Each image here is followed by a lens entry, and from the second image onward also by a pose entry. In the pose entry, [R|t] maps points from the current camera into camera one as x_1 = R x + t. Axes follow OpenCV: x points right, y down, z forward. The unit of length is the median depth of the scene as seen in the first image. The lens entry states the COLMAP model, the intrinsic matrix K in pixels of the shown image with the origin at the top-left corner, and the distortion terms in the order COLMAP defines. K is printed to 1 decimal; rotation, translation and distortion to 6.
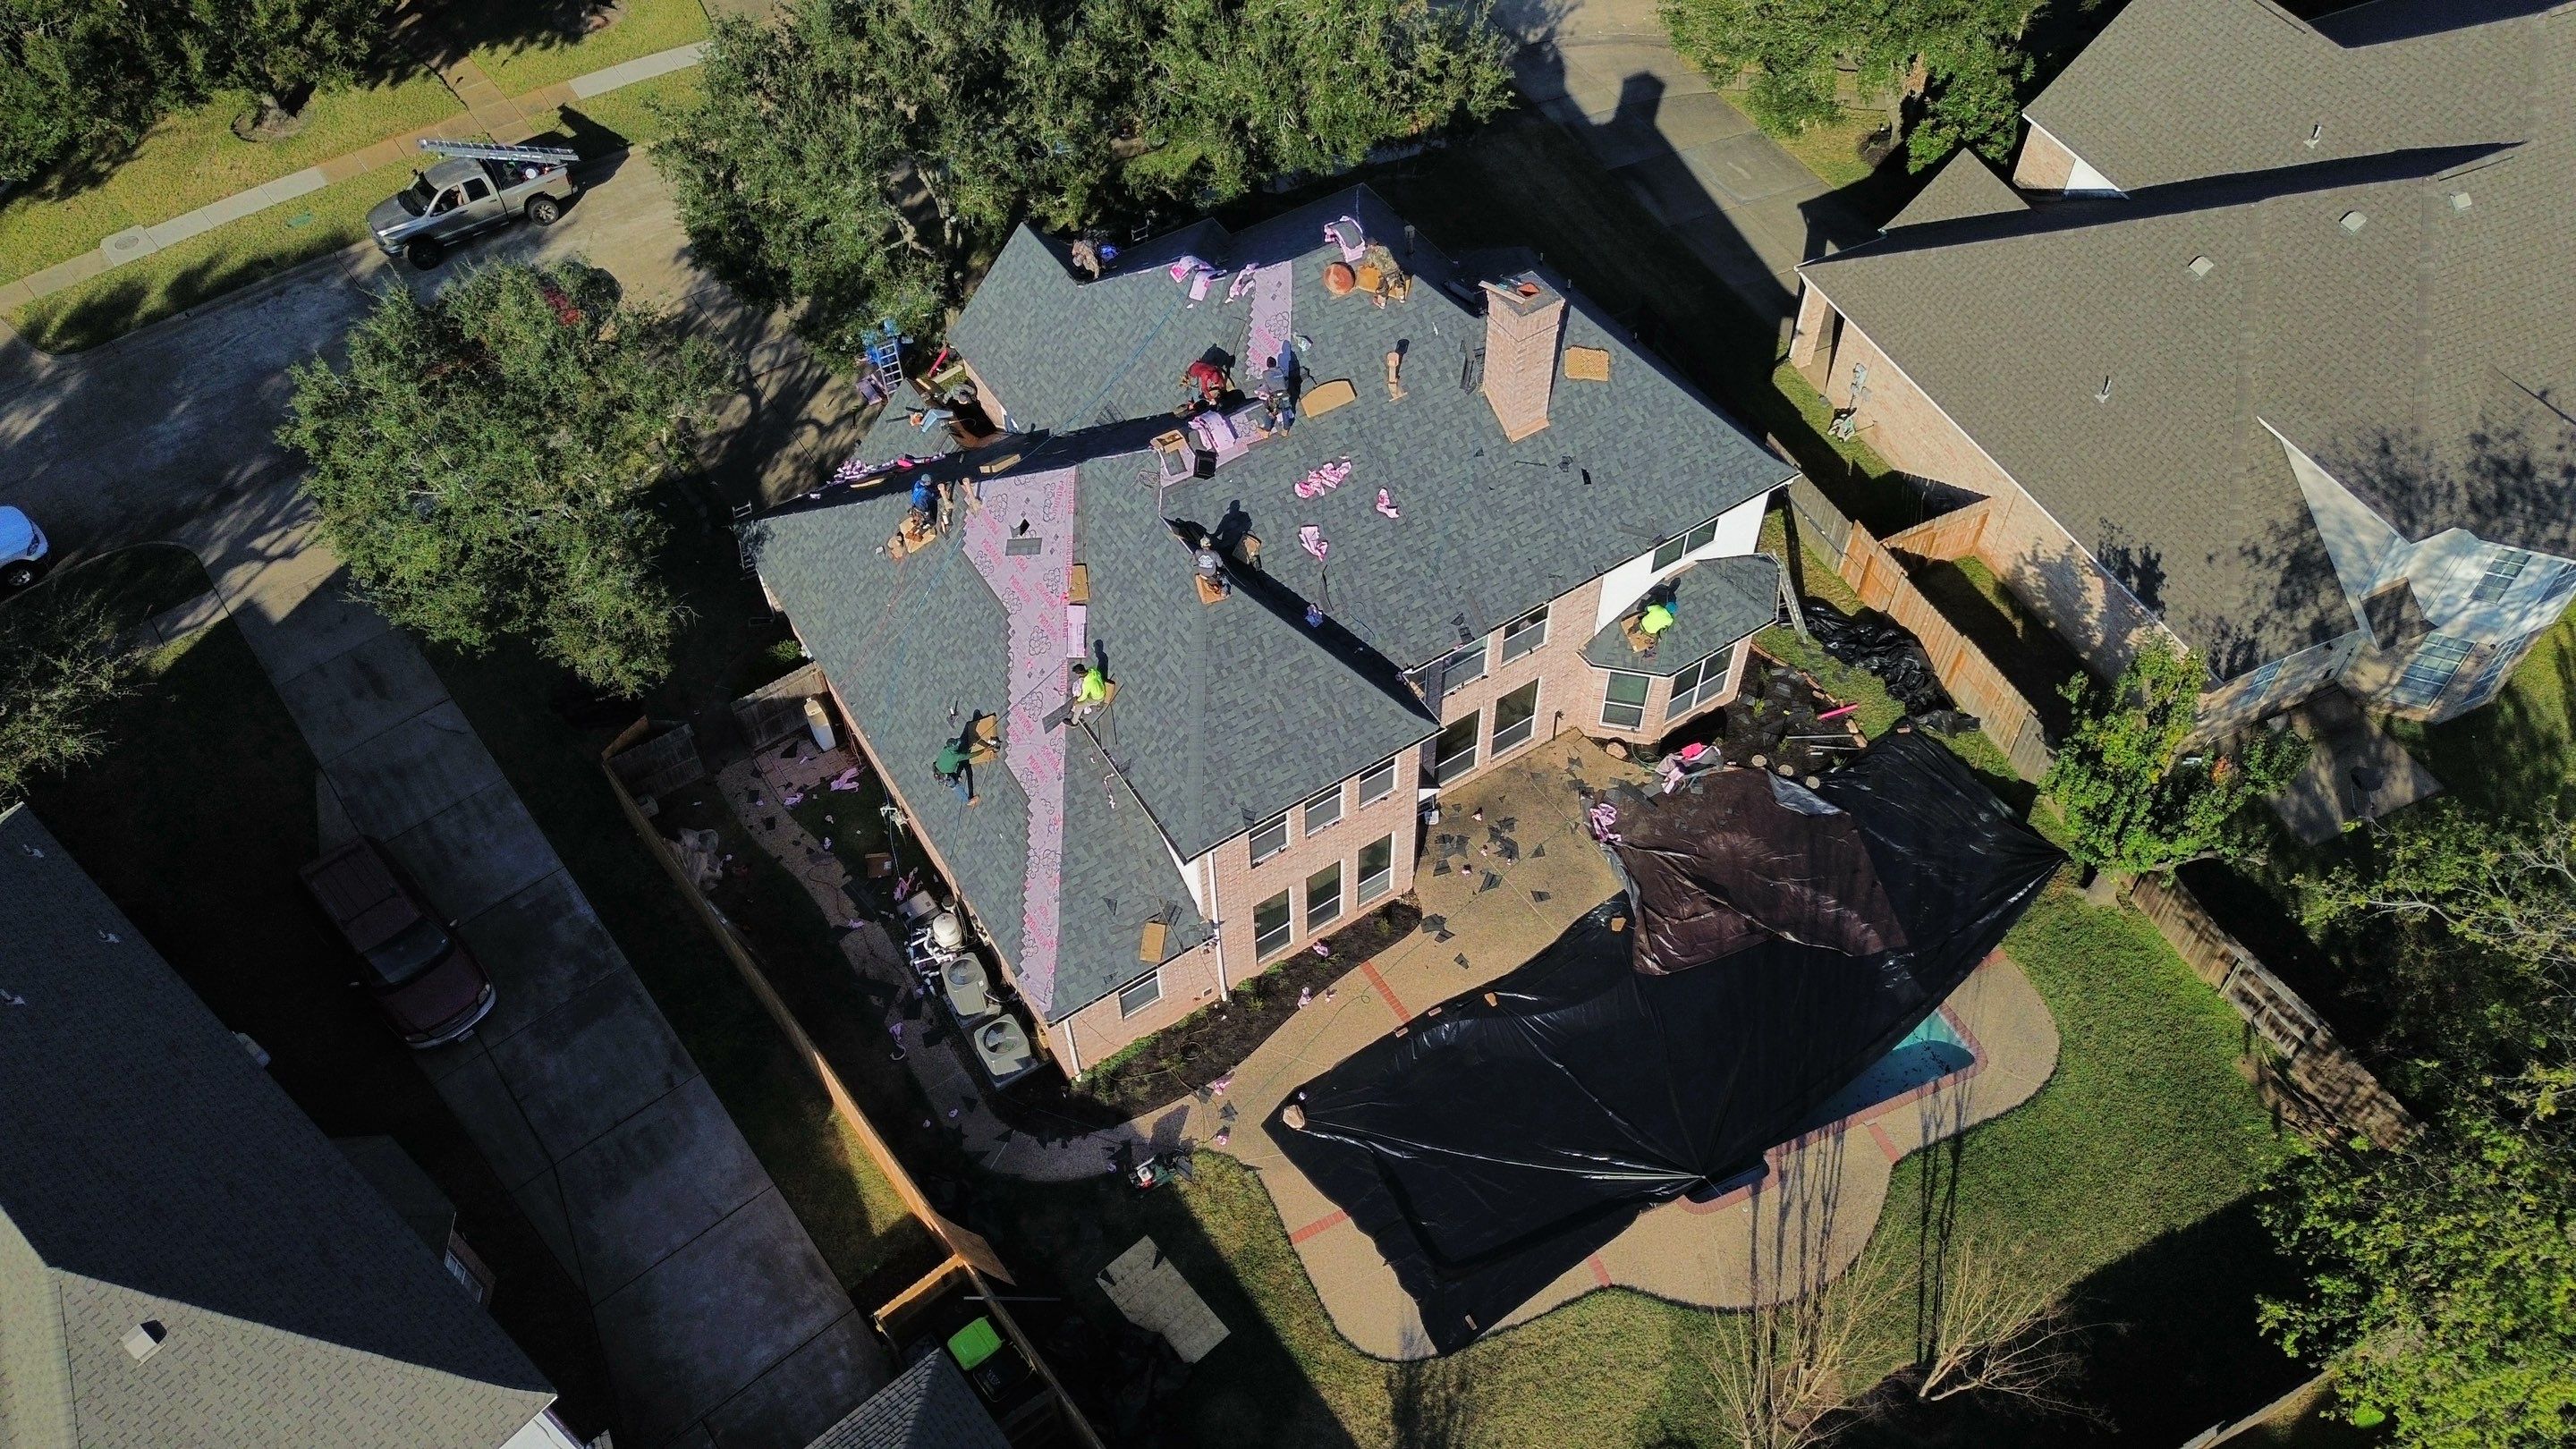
lens RADIAL K [[1764.7, 0, 1298.0], [0, 1764.7, 717.8], [0, 0, 1]] dist [0.126509, -0.147044]
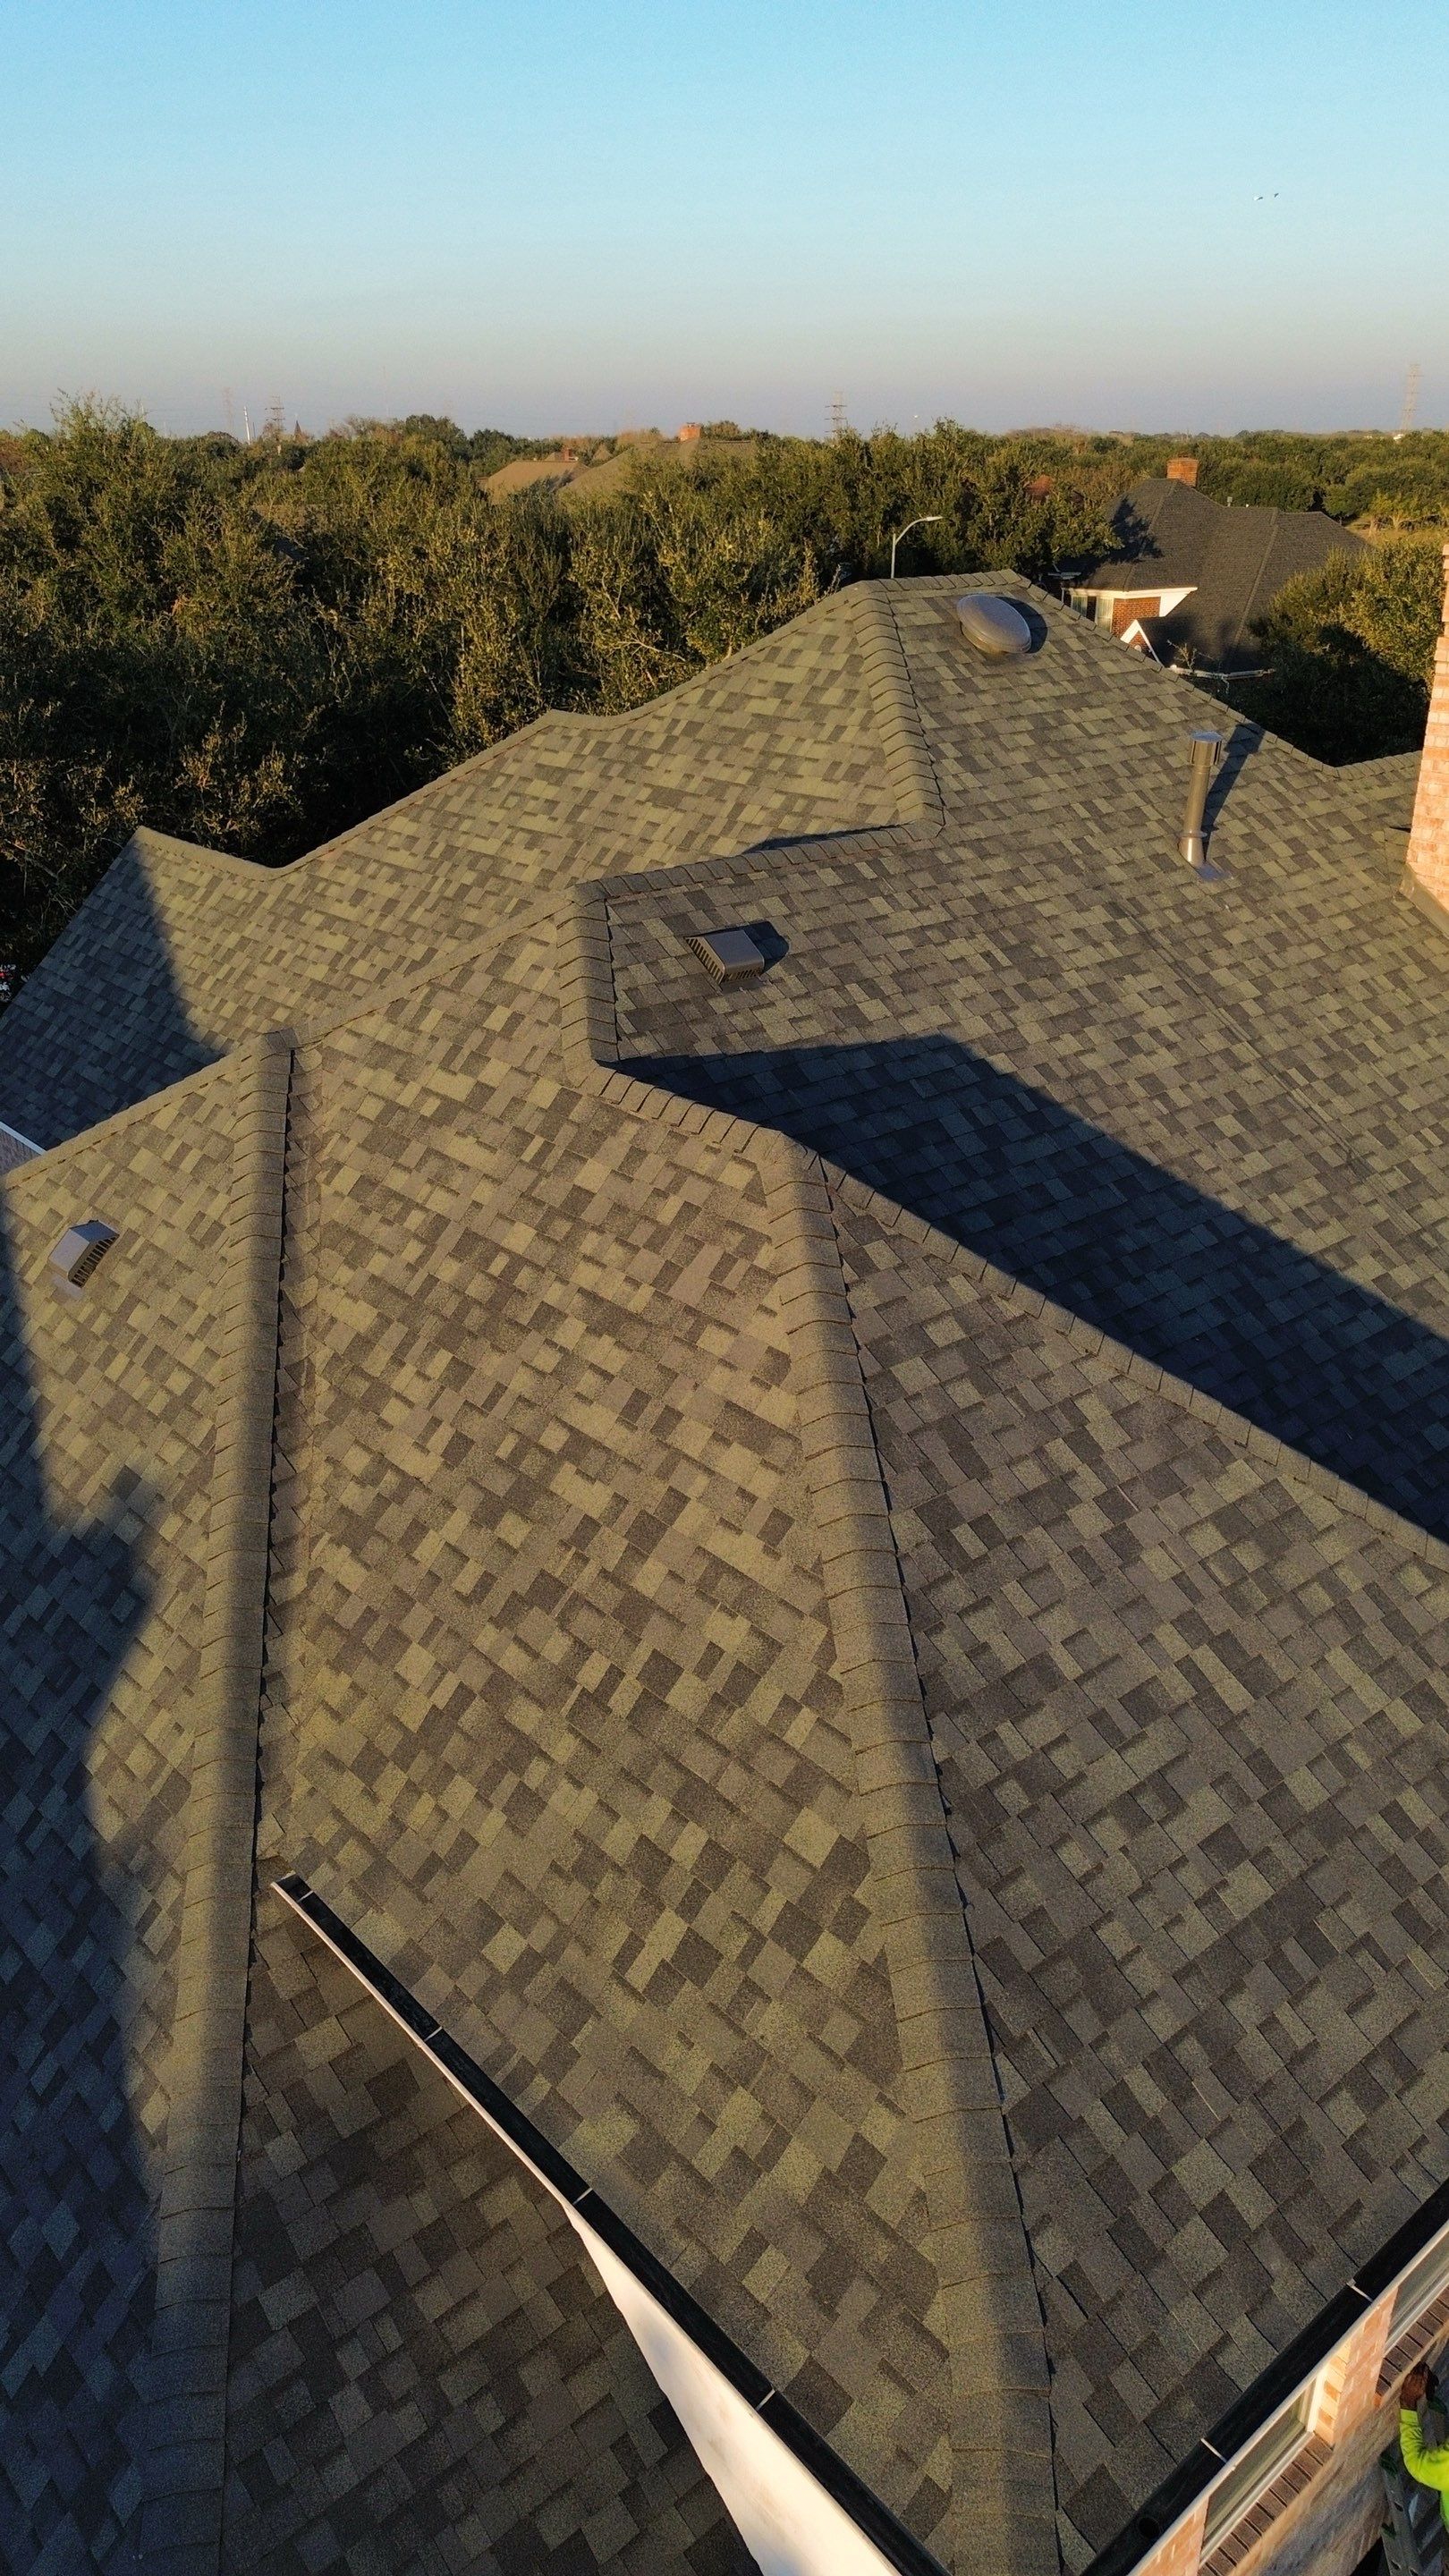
lens RADIAL K [[1807.1, 0, 725.5], [0, 1807.1, 1282.3], [0, 0, 1]] dist [0.109322, -0.158398]
pose [[0.988965, -0.050946, 0.139116, -0.093729], [0.107353, 0.893557, -0.435926, 0.037581], [-0.102100, 0.446050, 0.889166, 0.733141]]
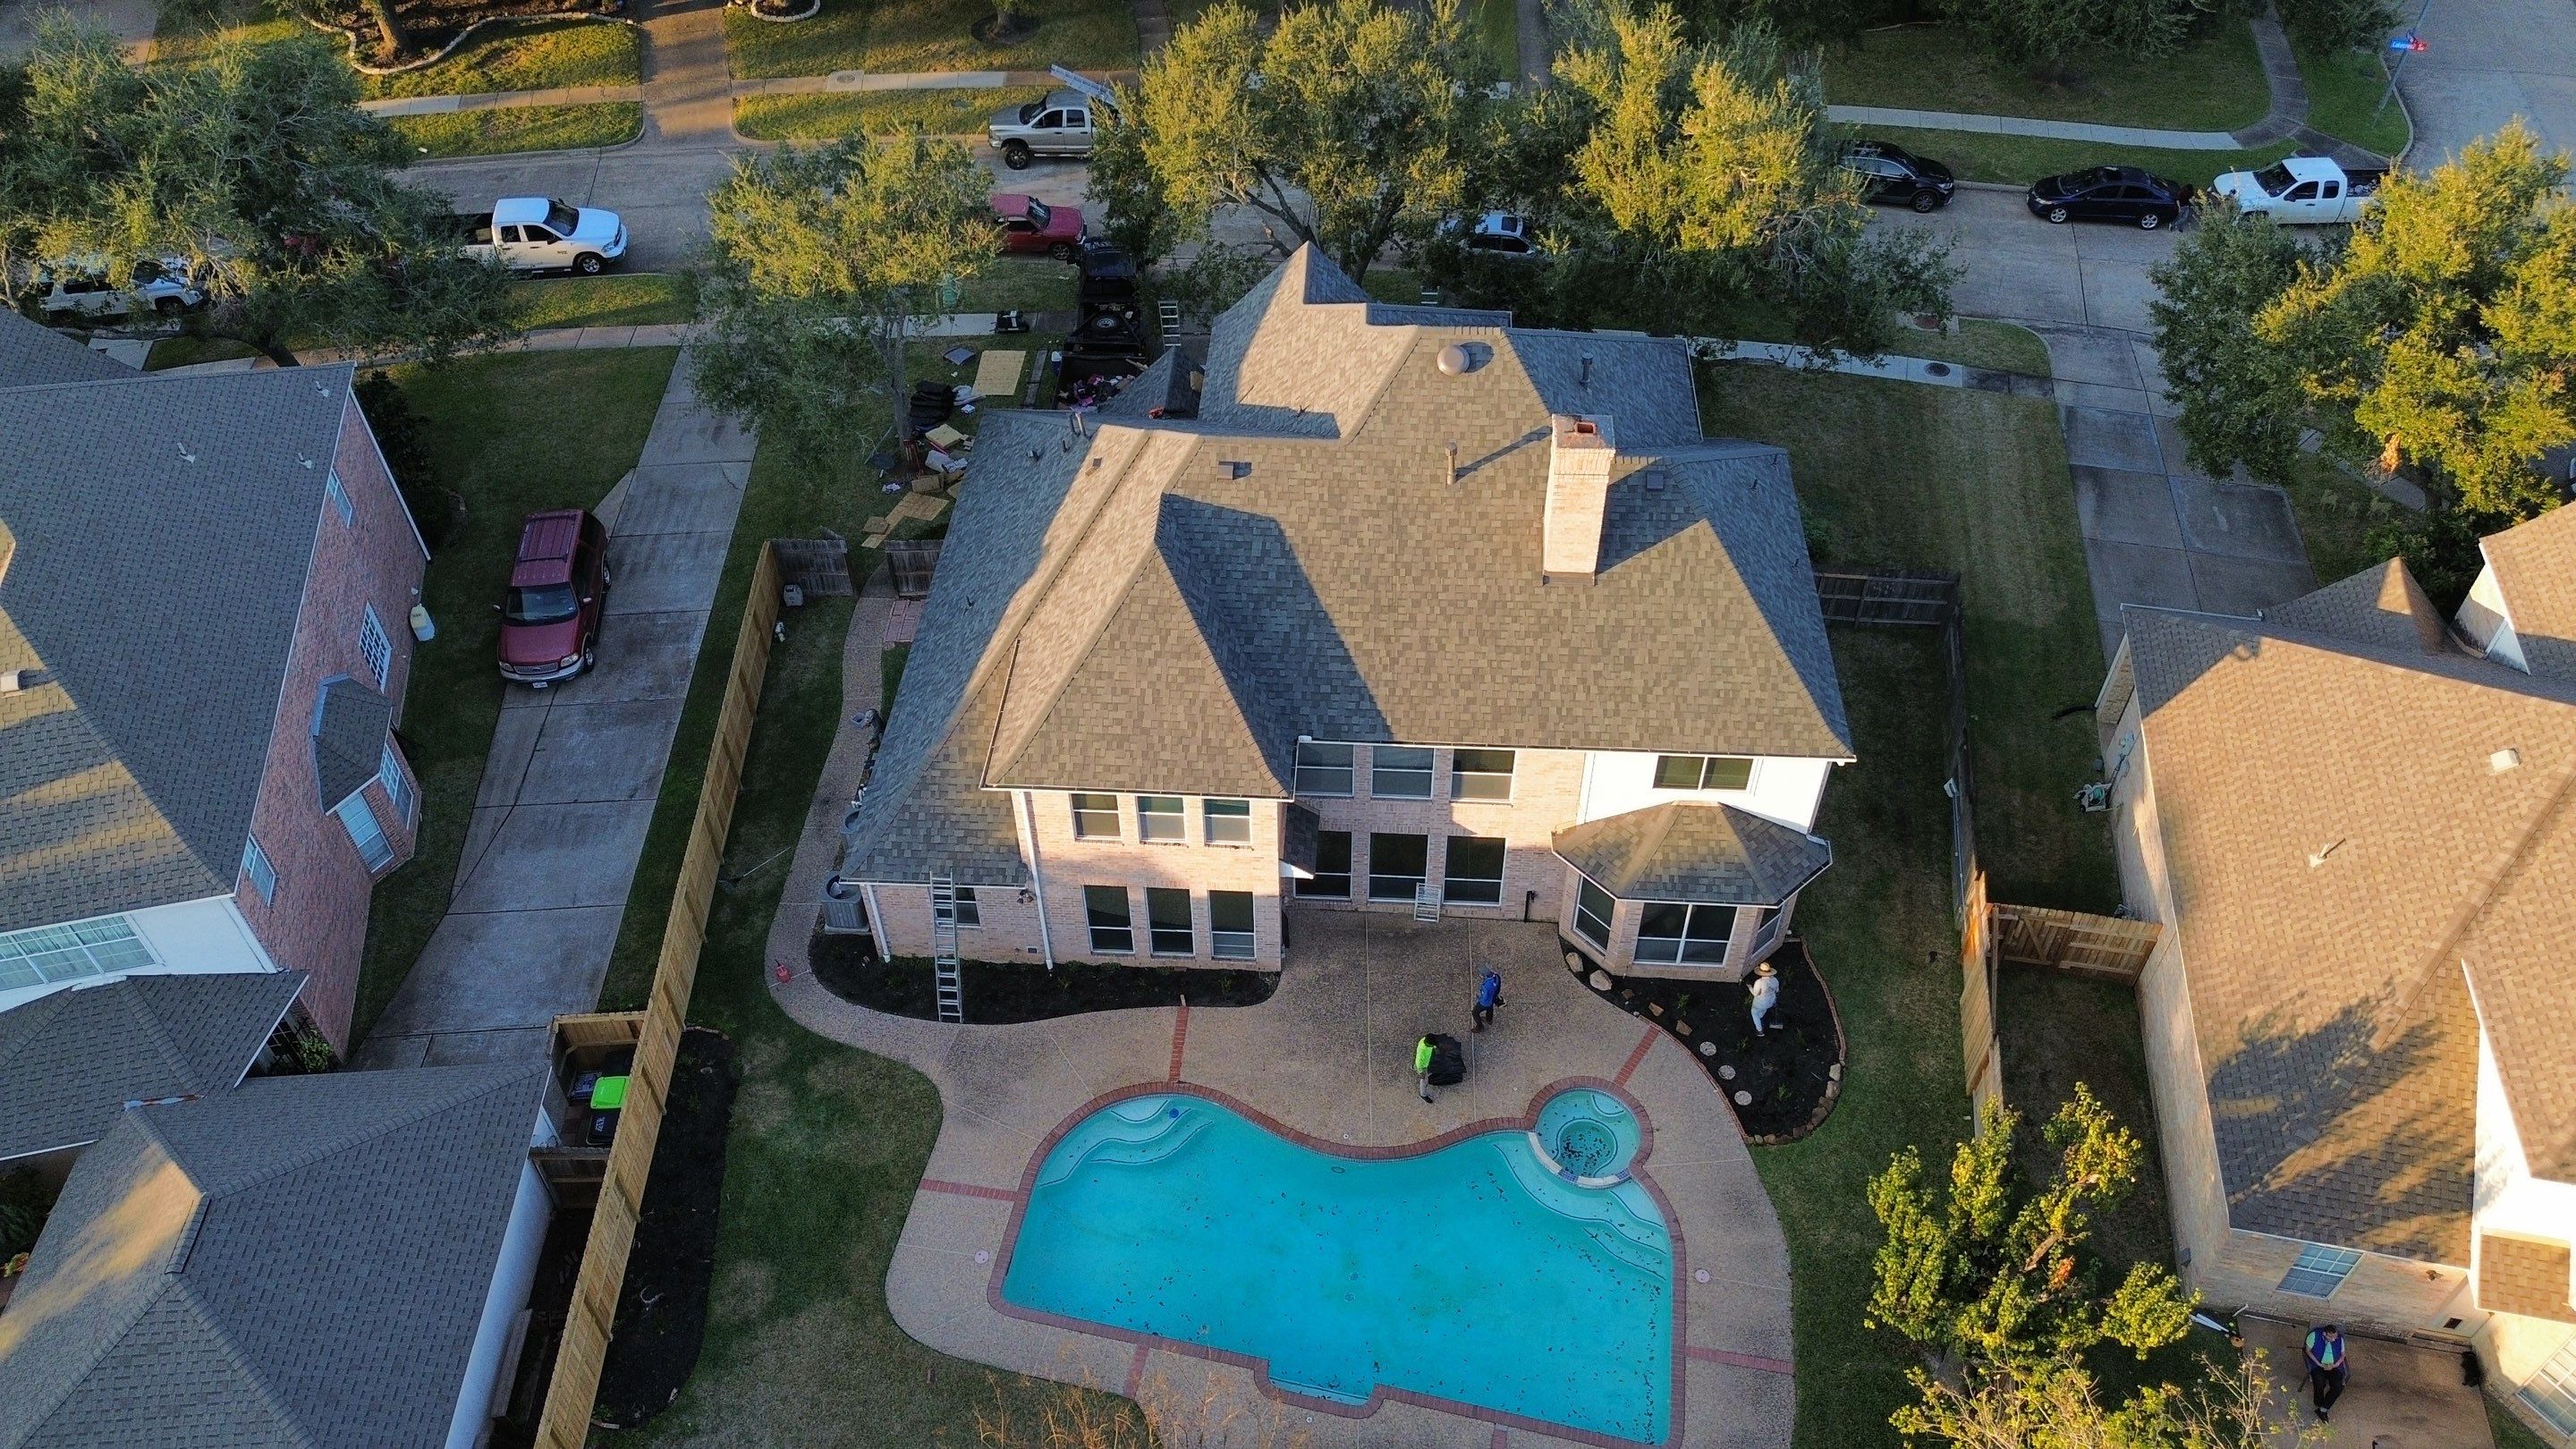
lens RADIAL K [[1764.7, 0, 1298.0], [0, 1764.7, 717.8], [0, 0, 1]] dist [0.126509, -0.147044]
pose [[0.812891, 0.419980, -0.403515, 0.434447], [-0.457251, 0.889326, 0.004470, -0.037298], [0.360734, 0.180874, 0.914962, 0.111187]]
